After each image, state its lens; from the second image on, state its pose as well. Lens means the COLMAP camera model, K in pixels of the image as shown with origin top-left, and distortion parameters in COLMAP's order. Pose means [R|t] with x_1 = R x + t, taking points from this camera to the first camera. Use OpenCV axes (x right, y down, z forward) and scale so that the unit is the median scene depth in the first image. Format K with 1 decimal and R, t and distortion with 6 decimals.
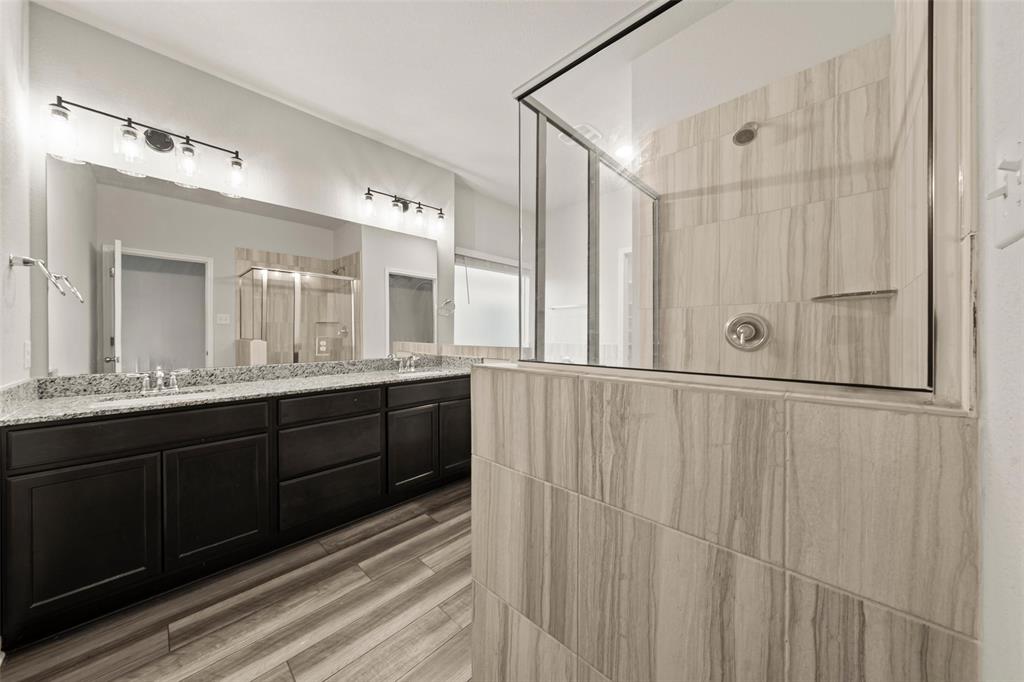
lens RADIAL K [[349.8, 0, 507.1], [0, 349.8, 336.7], [0, 0, 1]] dist [-0.000484, 0.000052]
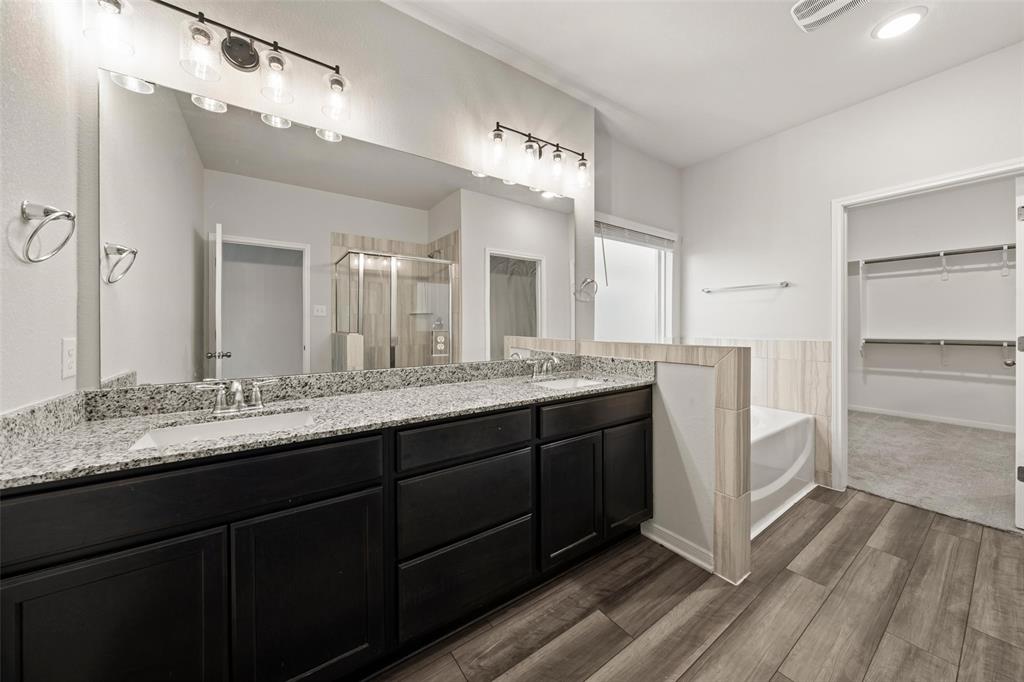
lens RADIAL K [[349.8, 0, 501.4], [0, 349.8, 327.3], [0, 0, 1]] dist [-0.000484, 0.000052]
pose [[0.979546, -0.002828, -0.201200, -0.277056], [0.001739, 0.999983, -0.005590, -0.001631], [0.201212, 0.005126, 0.979534, 0.341030]]
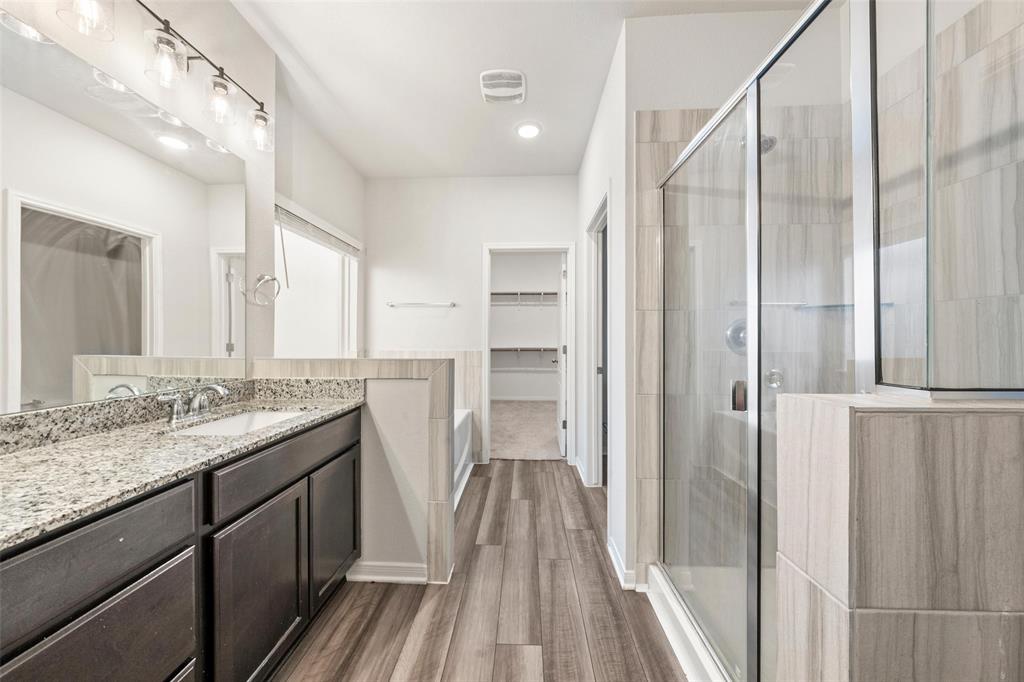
lens RADIAL K [[349.8, 0, 511.6], [0, 349.8, 338.8], [0, 0, 1]] dist [-0.000484, 0.000052]
pose [[0.739370, -0.001265, 0.673298, -0.352269], [0.005422, 0.999977, -0.004075, -0.004171], [-0.673277, 0.006664, 0.739360, 0.468688]]
